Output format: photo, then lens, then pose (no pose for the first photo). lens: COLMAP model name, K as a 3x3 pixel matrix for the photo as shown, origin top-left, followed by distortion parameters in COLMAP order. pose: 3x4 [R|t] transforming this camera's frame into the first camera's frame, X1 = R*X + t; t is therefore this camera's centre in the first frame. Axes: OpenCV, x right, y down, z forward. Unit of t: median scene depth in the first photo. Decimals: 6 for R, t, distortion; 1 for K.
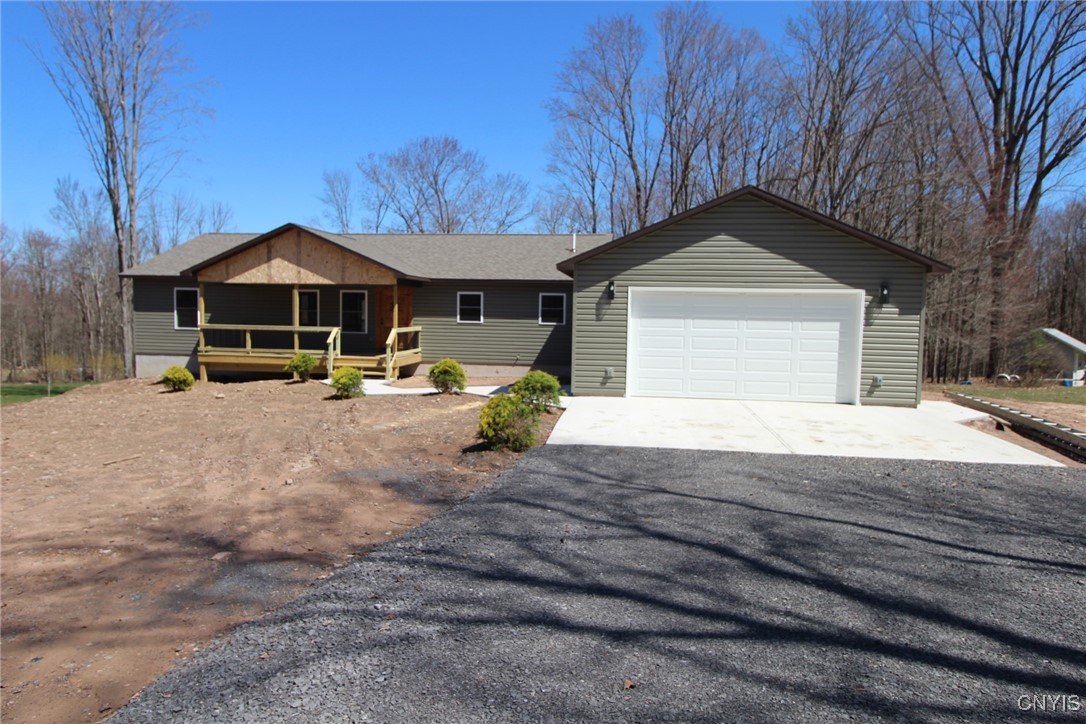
lens RADIAL K [[672.2, 0, 537.7], [0, 672.2, 364.0], [0, 0, 1]] dist [-0.004433, -0.000207]
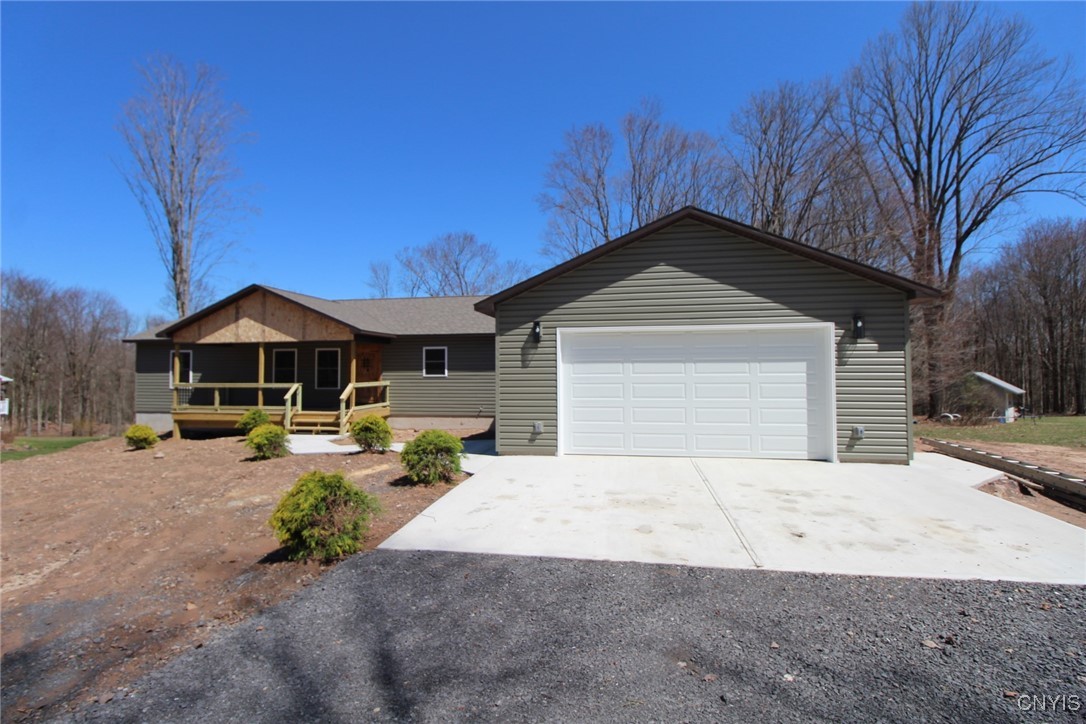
lens RADIAL K [[499.8, 0, 544.1], [0, 499.8, 358.2], [0, 0, 1]] dist [-0.012074, -0.005232]
pose [[0.999118, -0.023435, -0.034848, 0.100389], [0.019671, 0.994309, -0.104702, -0.005944], [0.037104, 0.103924, 0.993893, 0.255846]]
